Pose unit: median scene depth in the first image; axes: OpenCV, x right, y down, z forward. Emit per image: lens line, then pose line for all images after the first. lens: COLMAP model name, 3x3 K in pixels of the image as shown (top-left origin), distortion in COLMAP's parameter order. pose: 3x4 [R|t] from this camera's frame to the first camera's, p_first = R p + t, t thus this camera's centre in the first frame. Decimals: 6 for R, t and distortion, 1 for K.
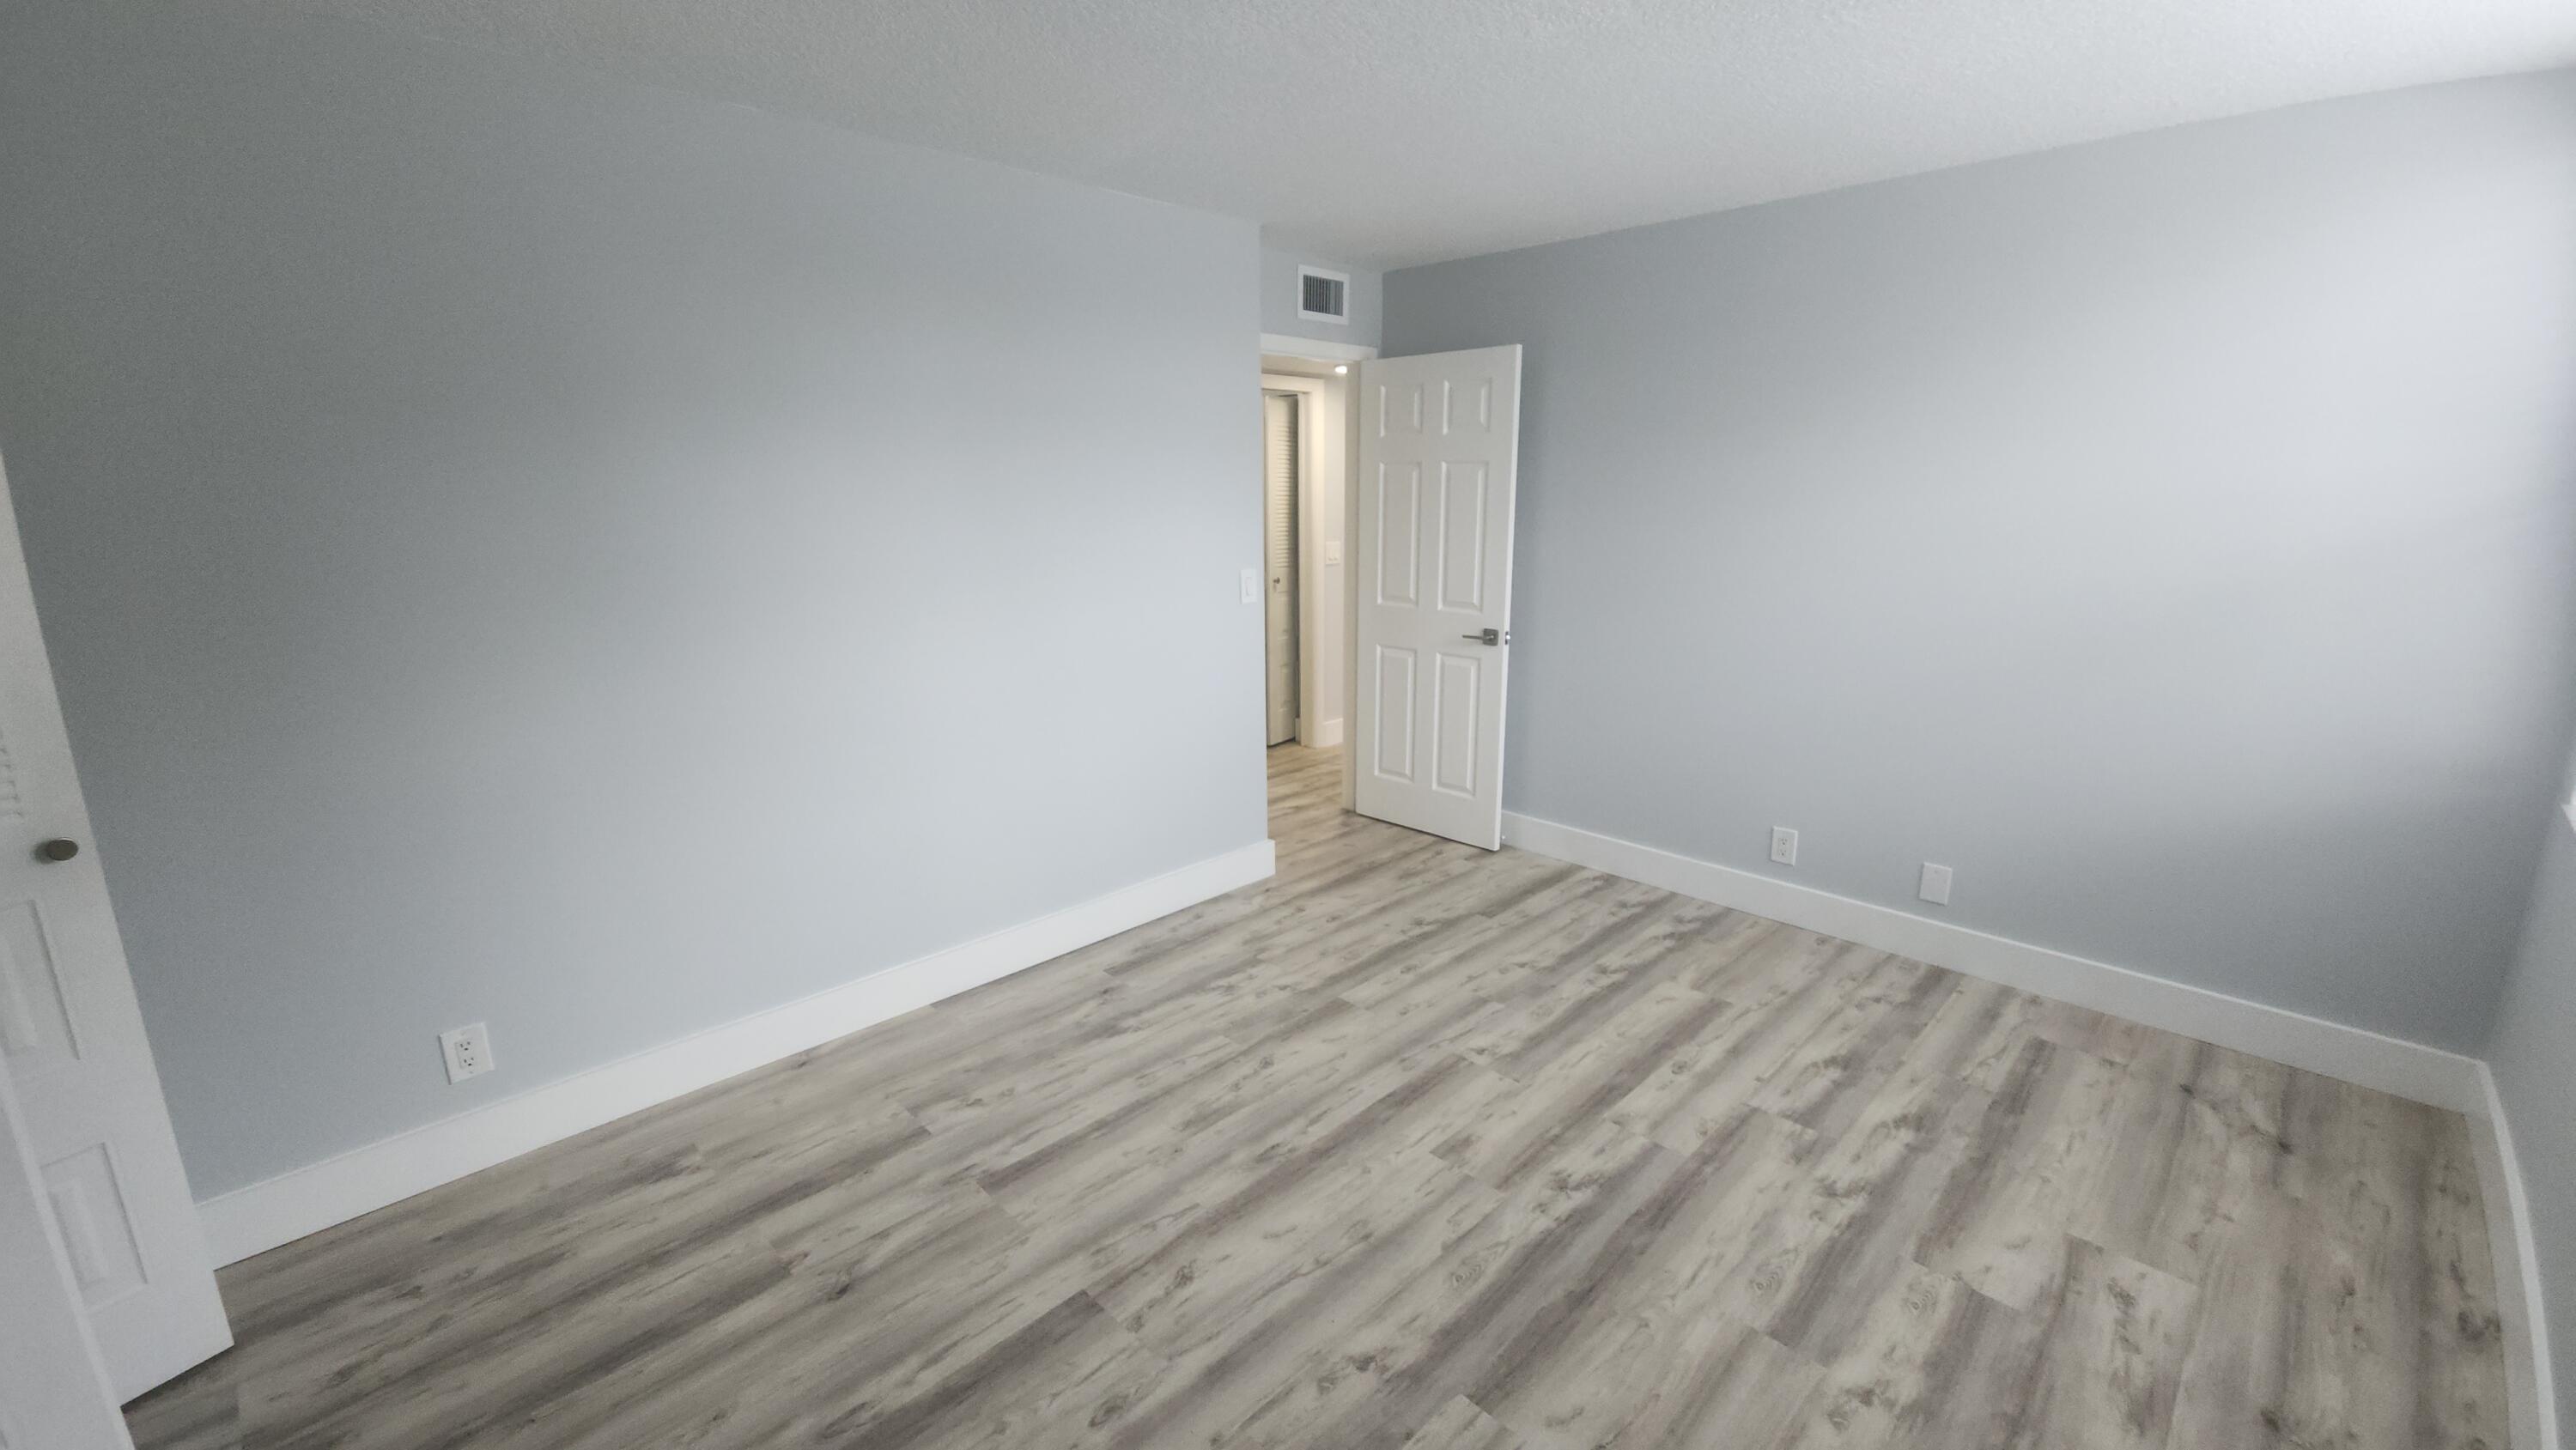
lens RADIAL K [[1038.0, 0, 1285.7], [0, 1038.0, 725.6], [0, 0, 1]] dist [0.015727, -0.011427]
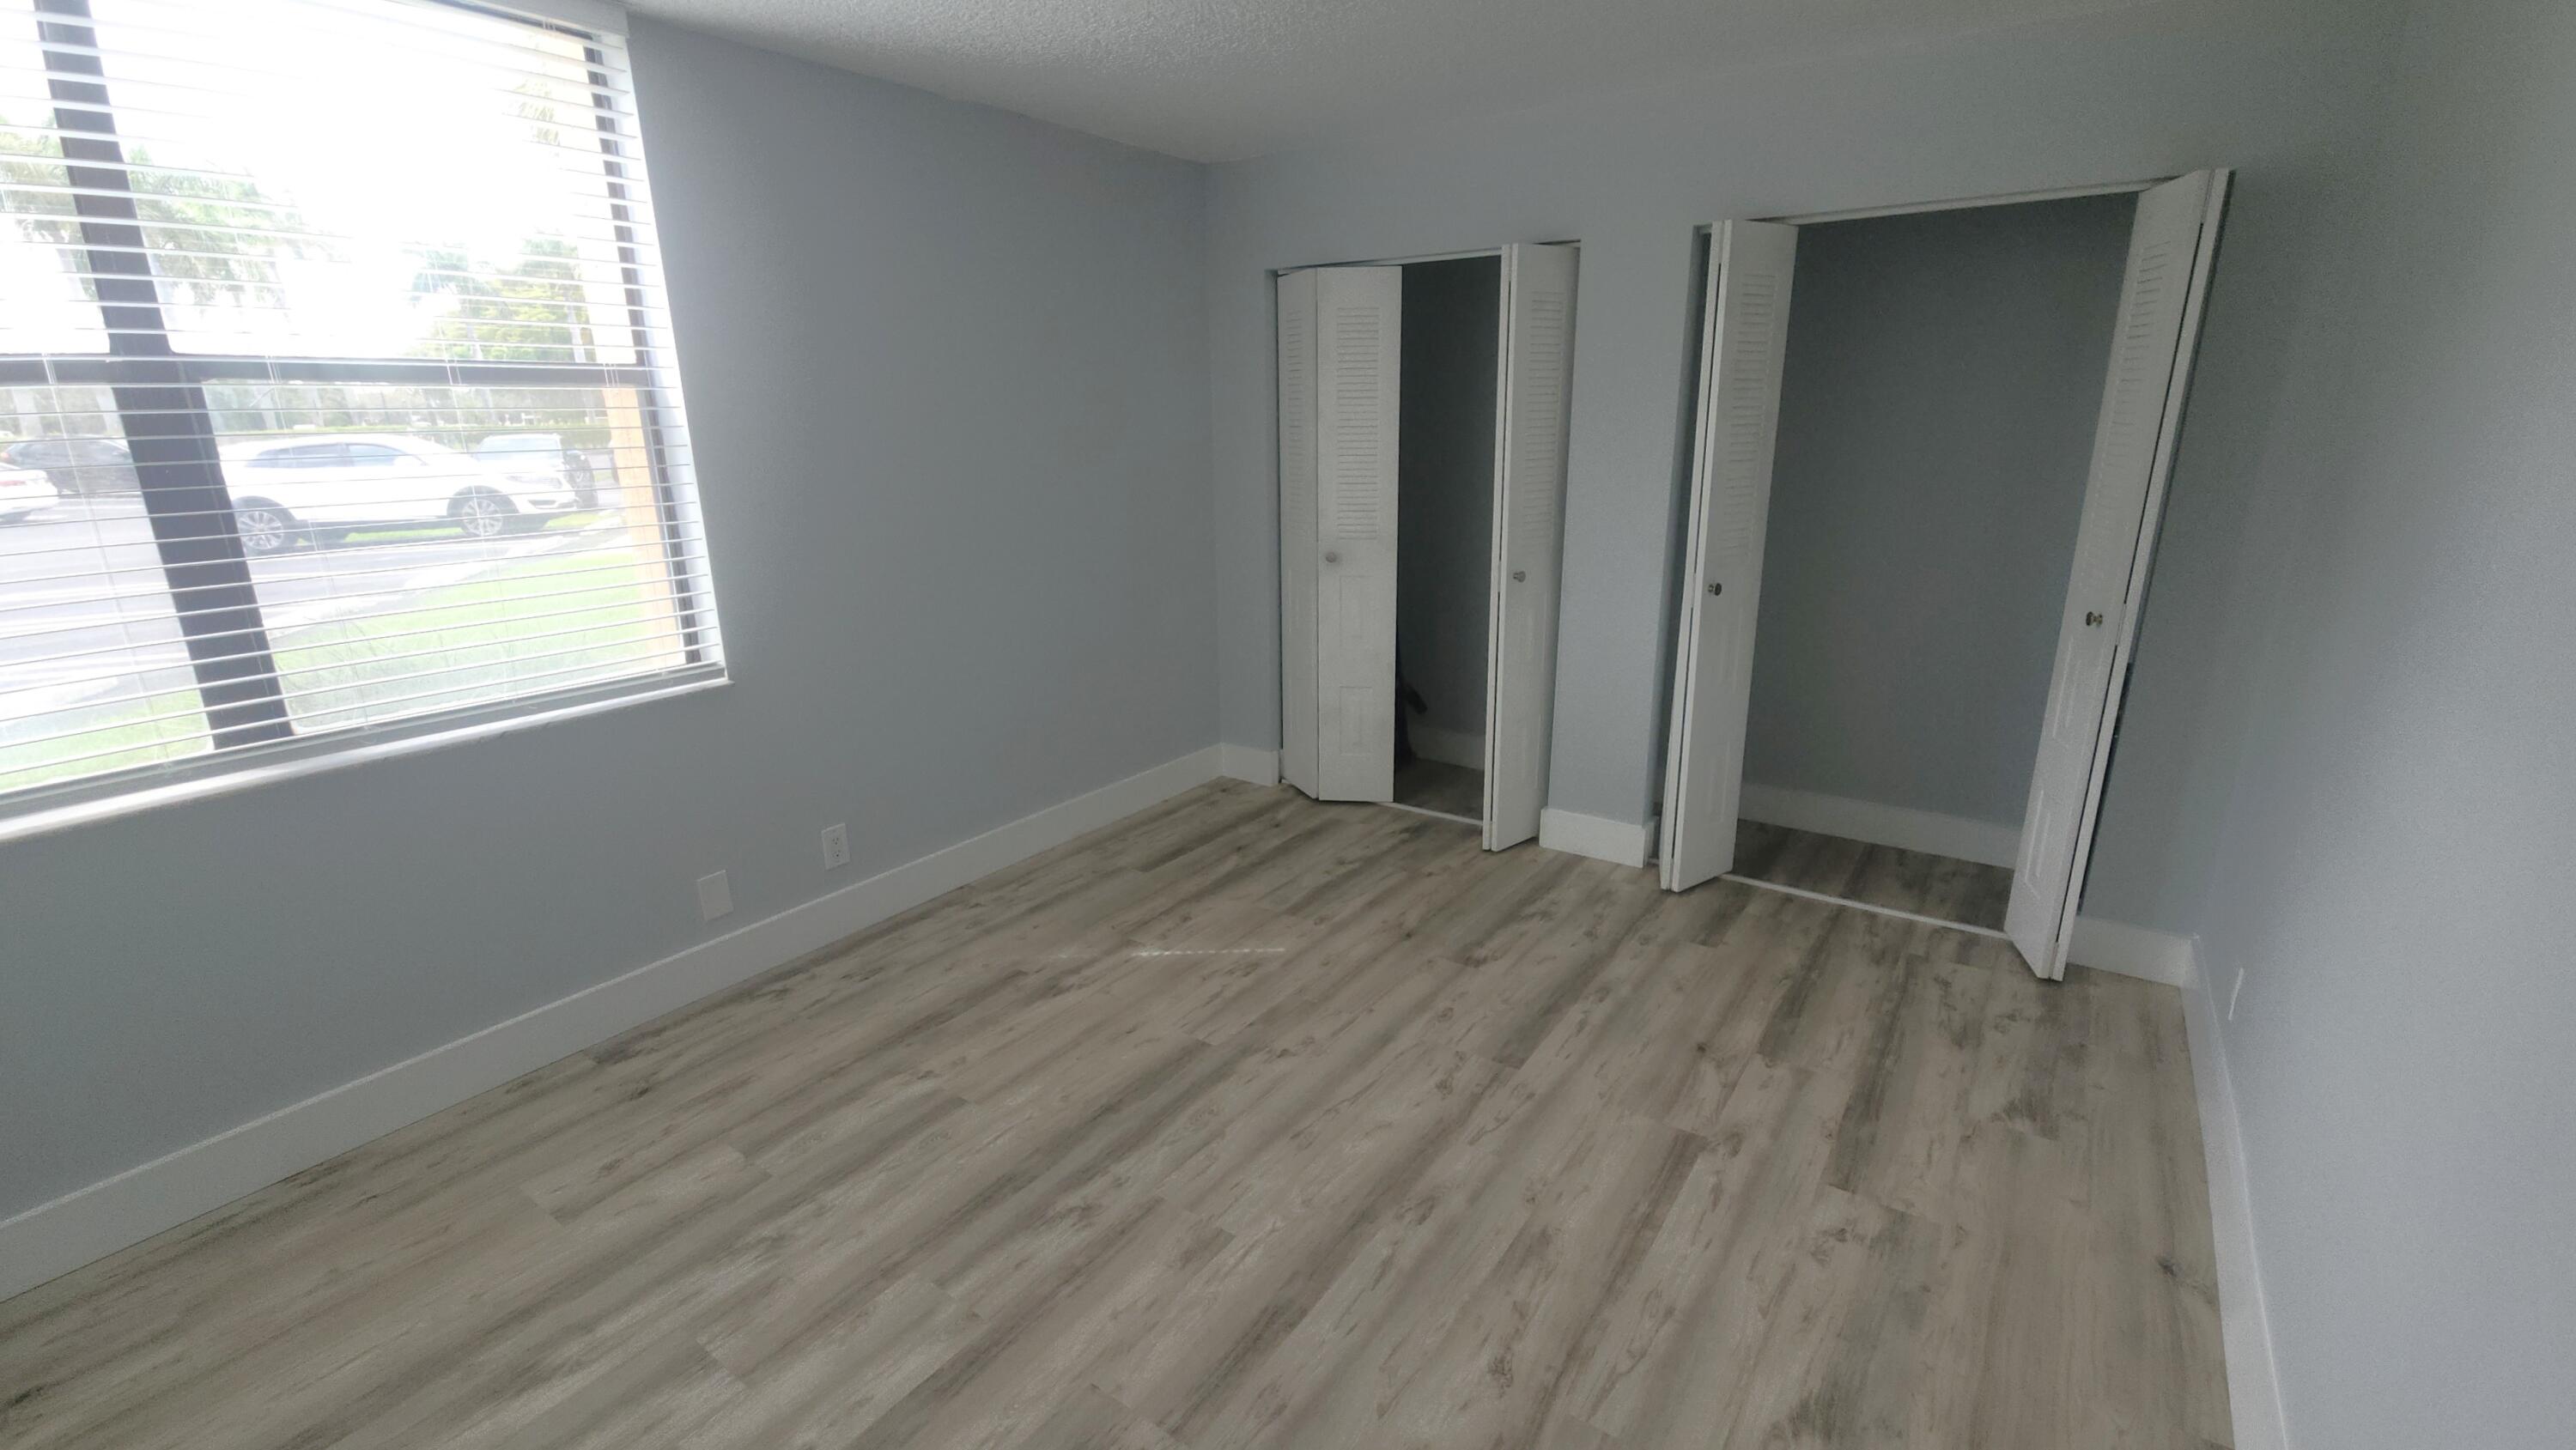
lens RADIAL K [[1102.1, 0, 1288.0], [0, 1102.1, 725.0], [0, 0, 1]] dist [0.017306, -0.013972]
pose [[-0.985000, 0.066105, -0.159388, 0.195387], [-0.019880, 0.874079, 0.485377, -0.337594], [0.171403, 0.481265, -0.859654, 1.458482]]
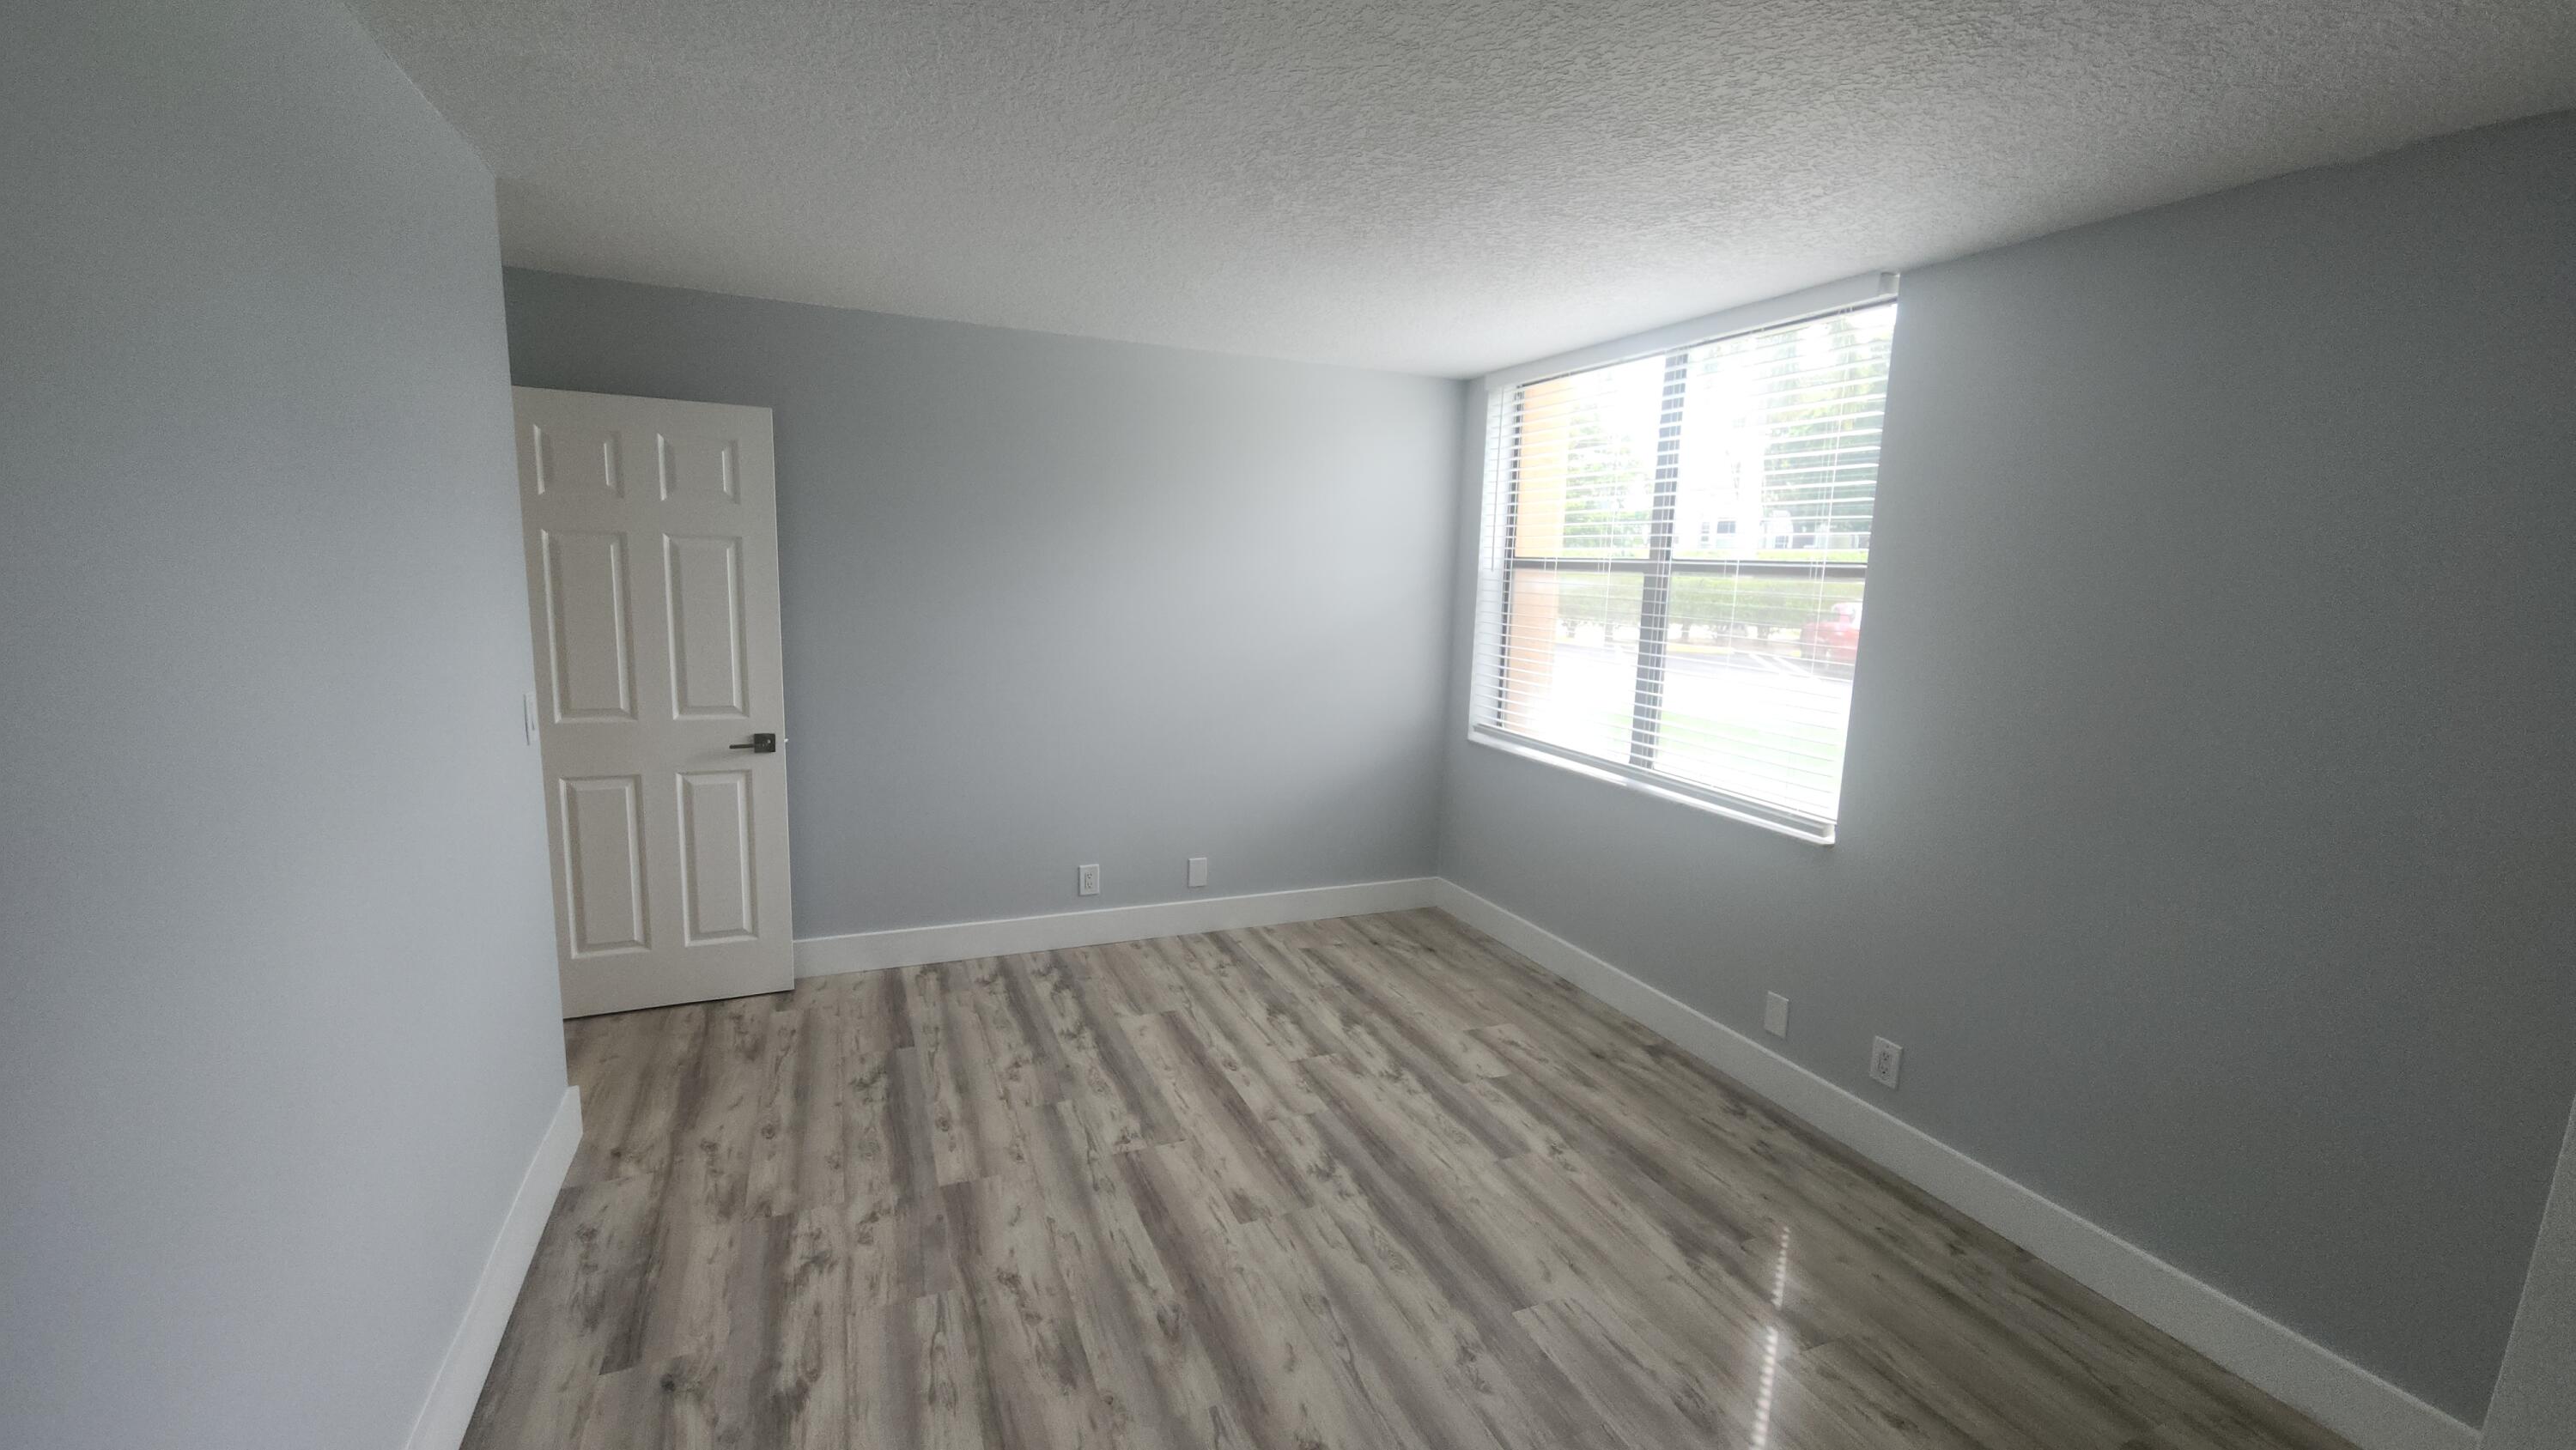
lens RADIAL K [[1038.0, 0, 1285.7], [0, 1038.0, 725.6], [0, 0, 1]] dist [0.015727, -0.011427]
pose [[0.364942, -0.126571, 0.922387, -0.691941], [0.176227, 0.982197, 0.065054, -0.128137], [-0.914200, 0.138809, 0.380750, 0.463176]]
